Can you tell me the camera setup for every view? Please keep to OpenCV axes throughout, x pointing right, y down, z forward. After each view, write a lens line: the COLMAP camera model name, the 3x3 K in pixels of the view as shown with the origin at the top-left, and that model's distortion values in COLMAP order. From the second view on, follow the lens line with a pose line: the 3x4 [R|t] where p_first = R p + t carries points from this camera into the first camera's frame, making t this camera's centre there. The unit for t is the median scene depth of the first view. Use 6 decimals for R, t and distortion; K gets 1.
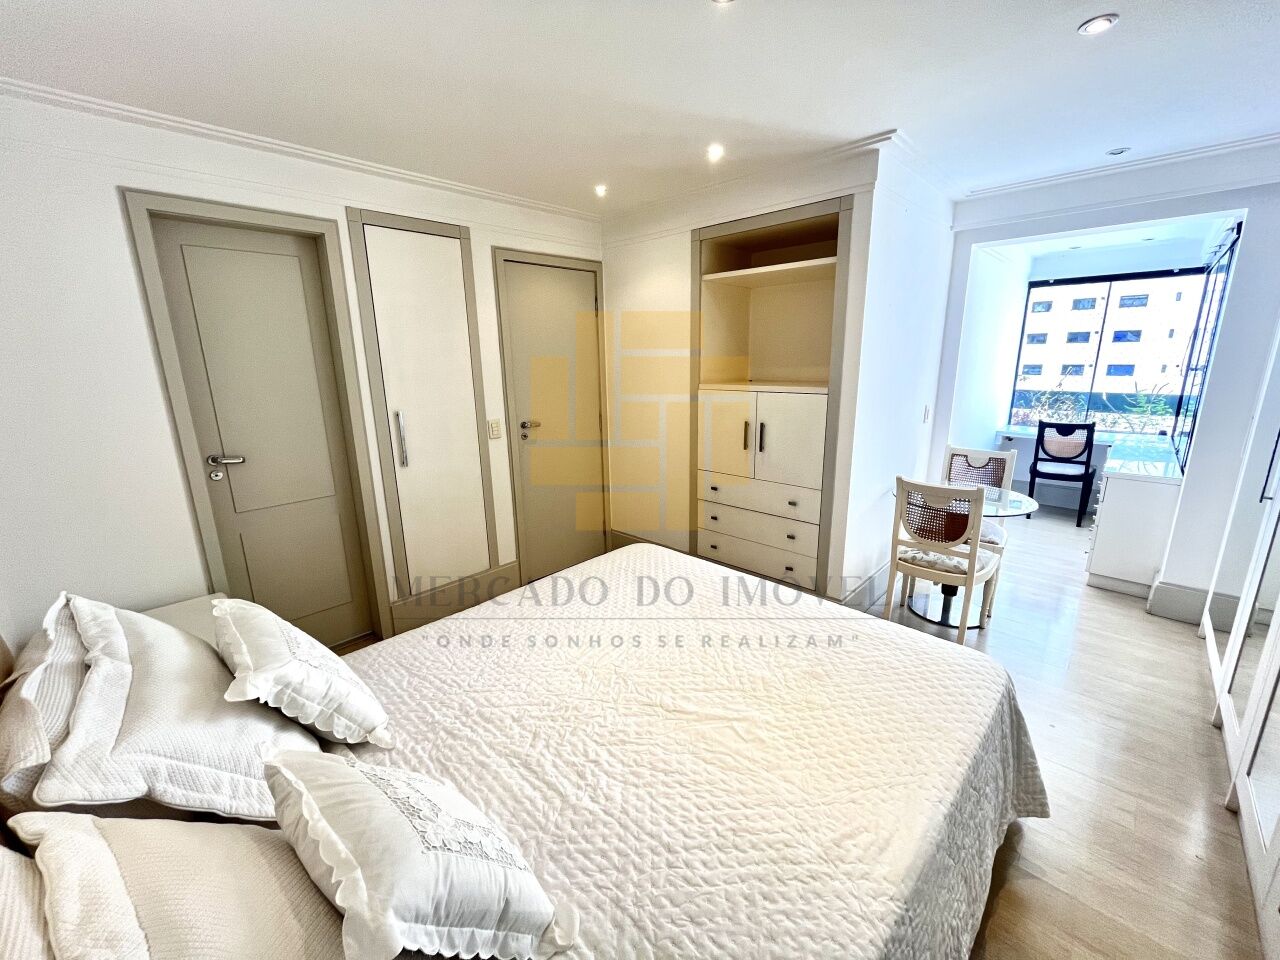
lens RADIAL K [[520.3, 0, 633.6], [0, 520.3, 475.7], [0, 0, 1]] dist [-0.004074, 0.000040]
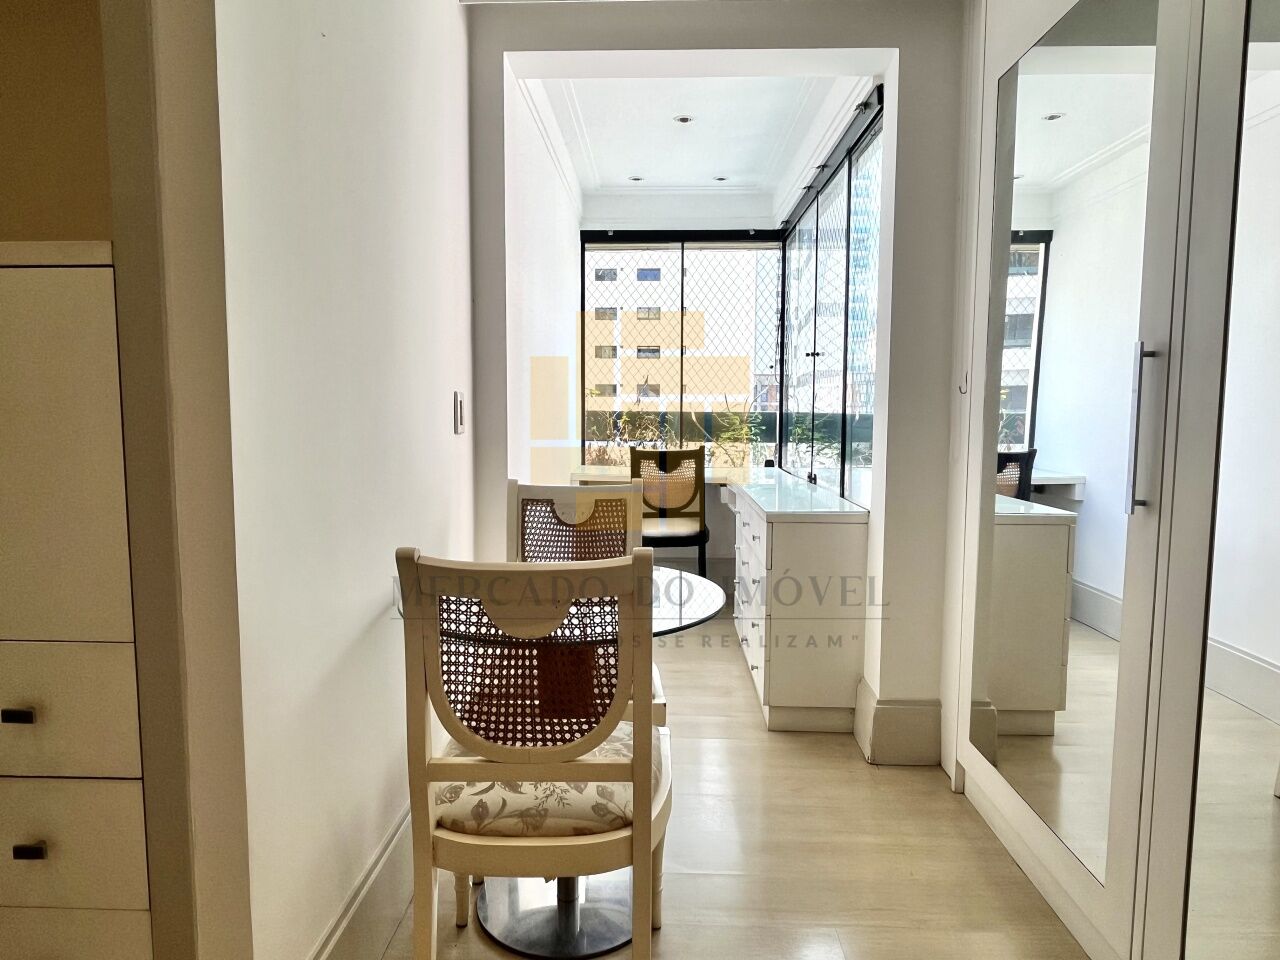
lens RADIAL K [[786.5, 0, 638.8], [0, 786.5, 473.8], [0, 0, 1]] dist [-0.002408, -0.000493]
pose [[0.735160, -0.033466, 0.677067, 0.284726], [0.139638, 0.984837, -0.102941, 0.020770], [-0.663356, 0.170223, 0.728686, 0.535076]]
